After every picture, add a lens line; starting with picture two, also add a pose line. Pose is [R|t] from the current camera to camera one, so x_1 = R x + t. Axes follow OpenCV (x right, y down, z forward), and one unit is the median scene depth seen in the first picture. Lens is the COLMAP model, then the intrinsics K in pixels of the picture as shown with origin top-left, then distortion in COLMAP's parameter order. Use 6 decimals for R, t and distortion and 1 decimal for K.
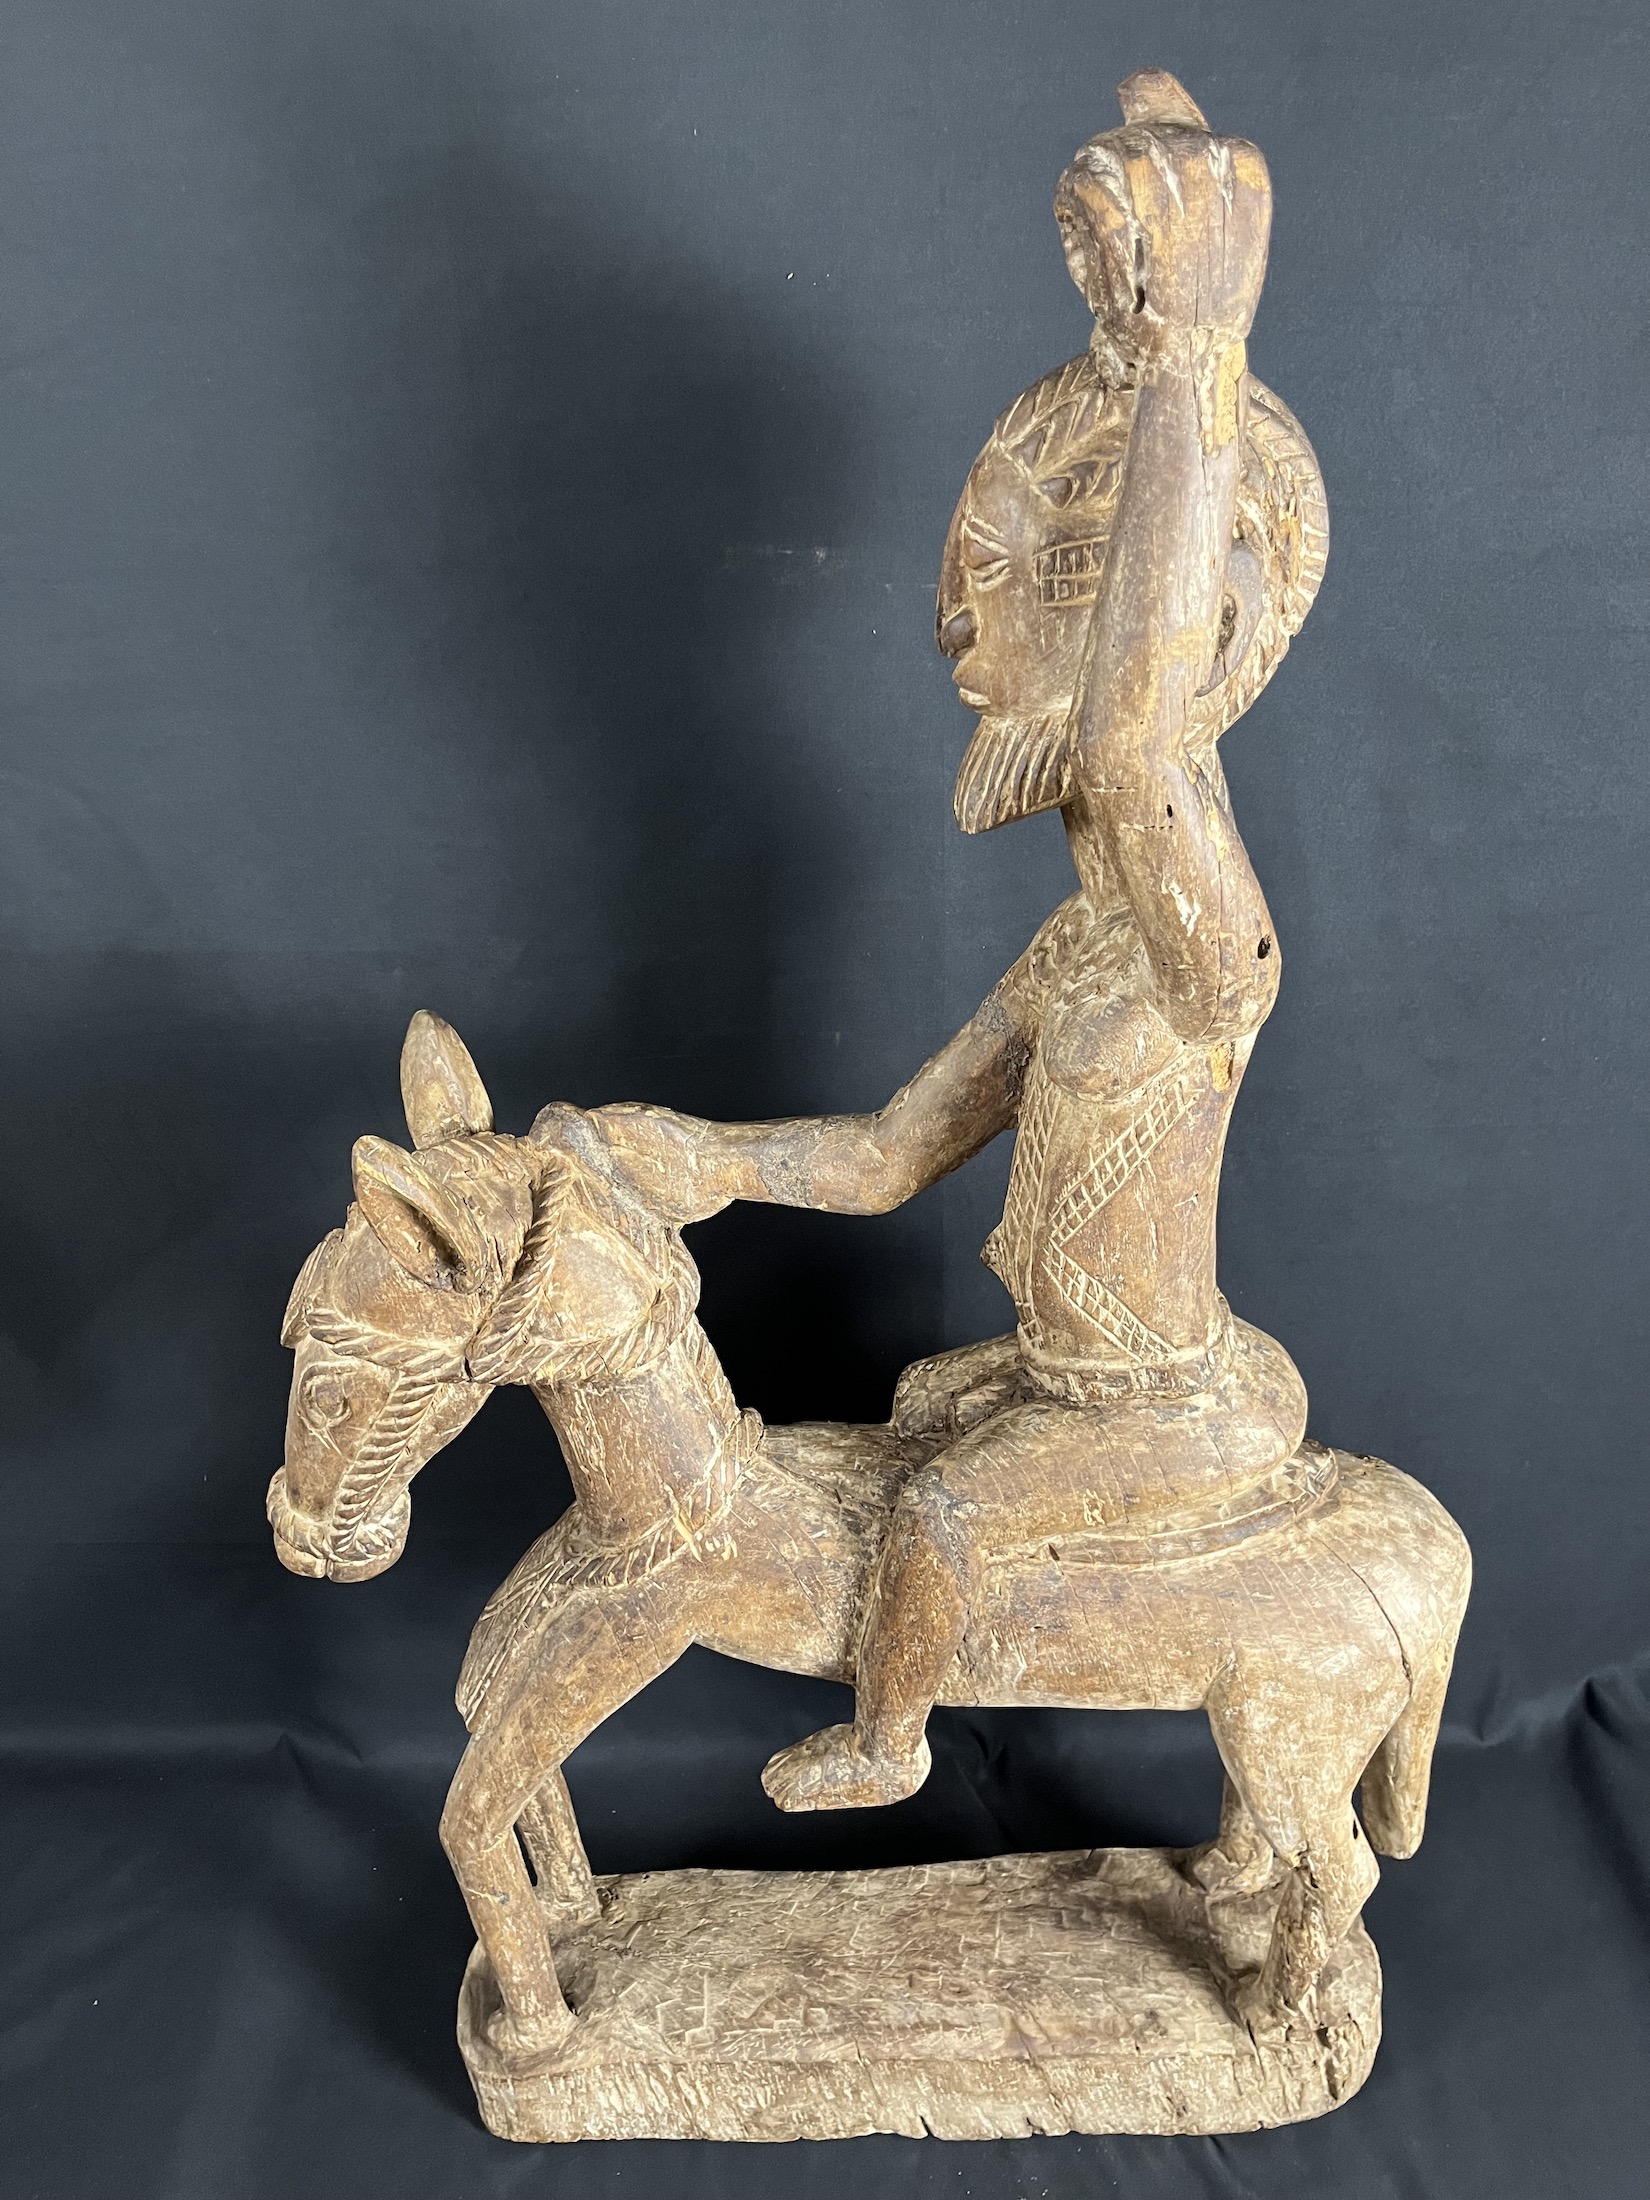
lens RADIAL K [[1660.4, 0, 825.0], [0, 1660.4, 1100.0], [0, 0, 1]] dist [0.034710, -0.043502]
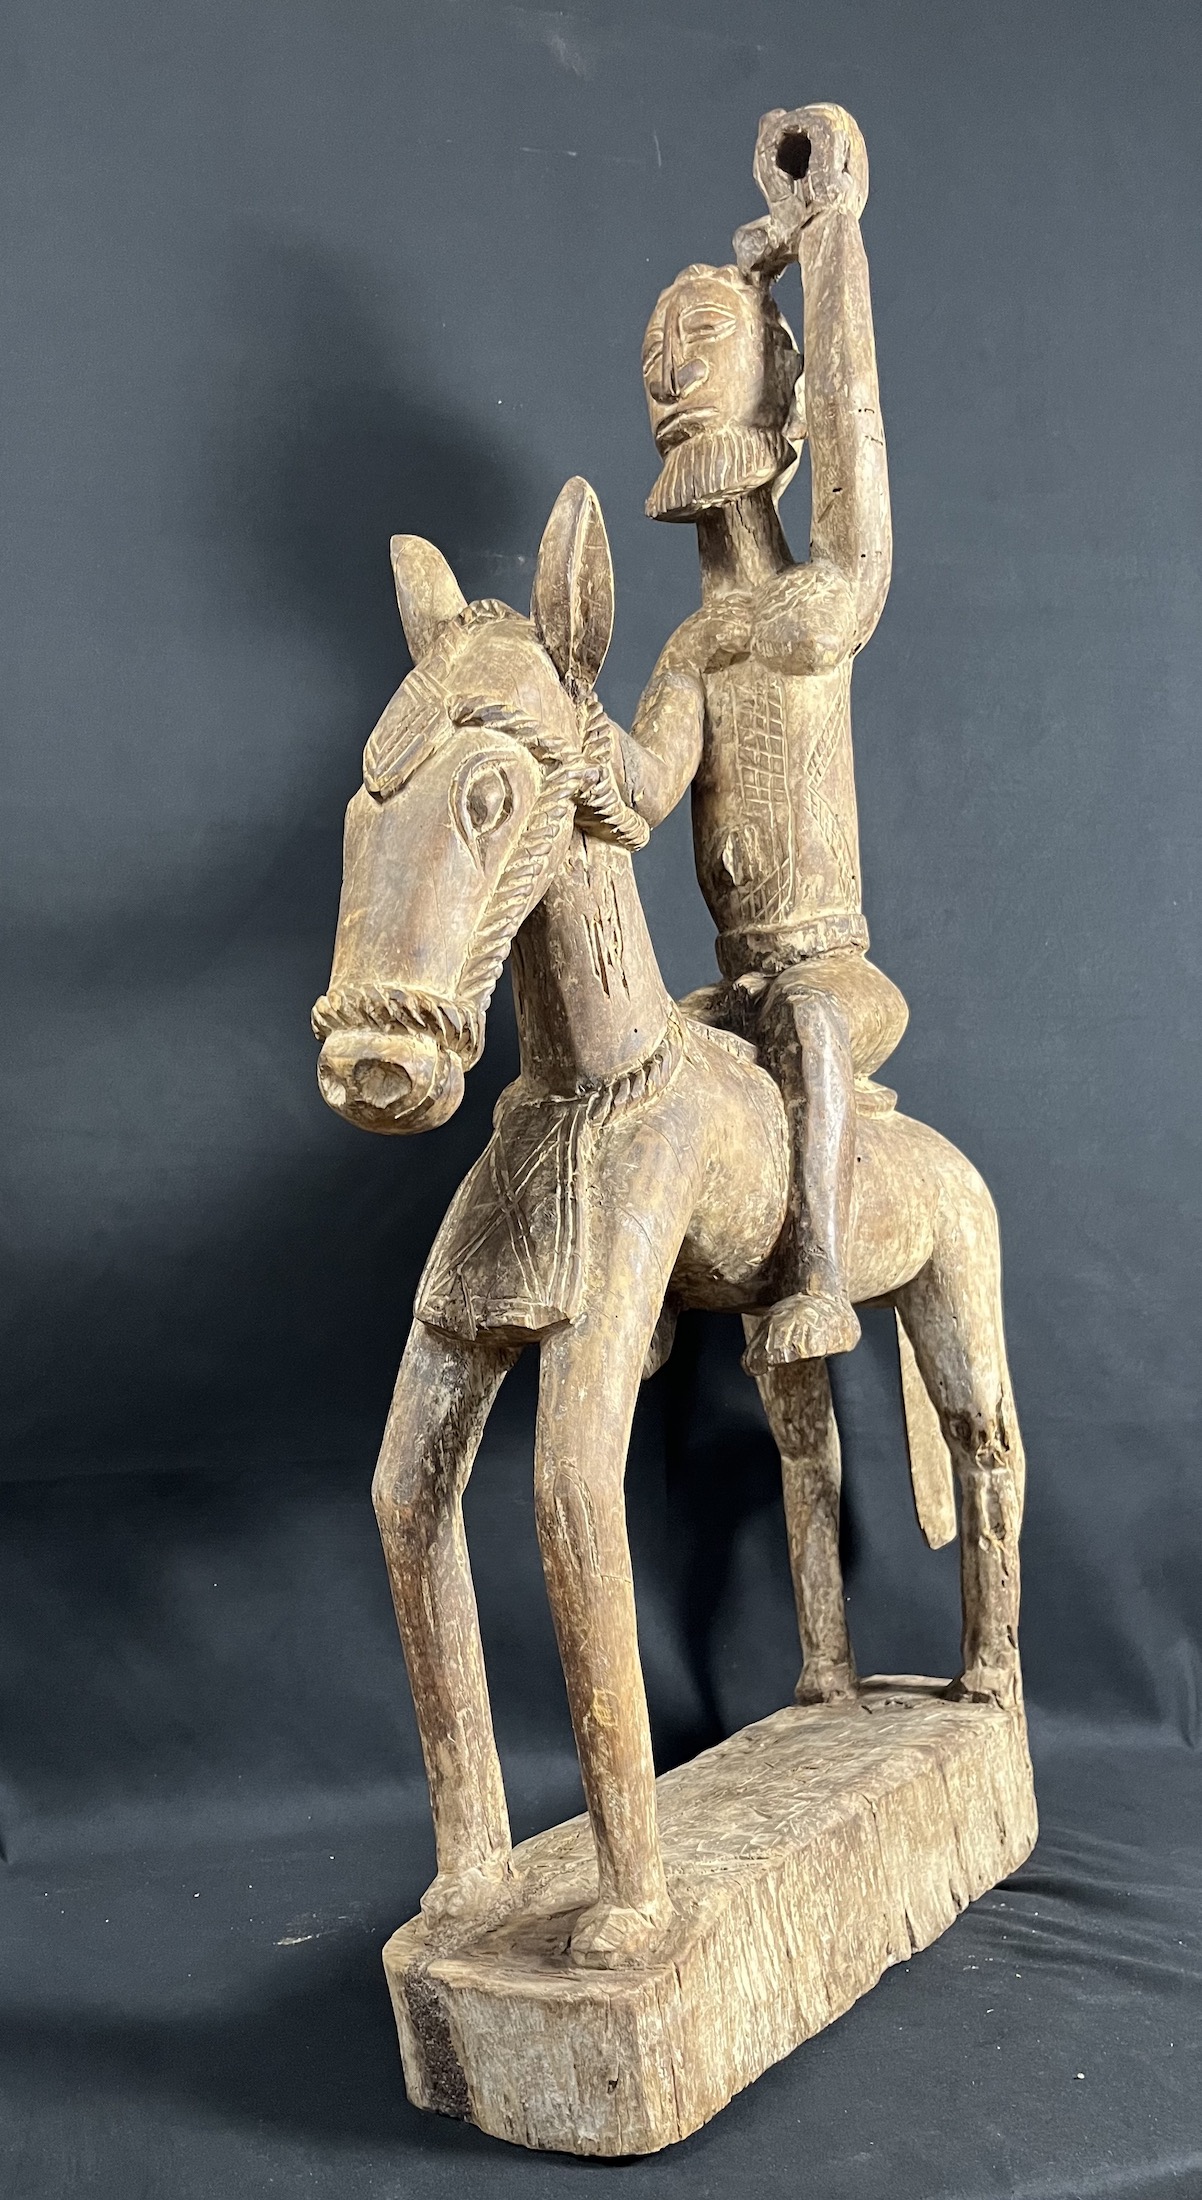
lens RADIAL K [[1670.3, 0, 360.2], [0, 1670.3, 1120.7], [0, 0, 1]] dist [0.016368, 0.000818]
pose [[0.616246, 0.107525, 0.780179, -0.975212], [0.398246, 0.812100, -0.426490, 0.645060], [-0.679442, 0.573526, 0.457632, 0.689176]]
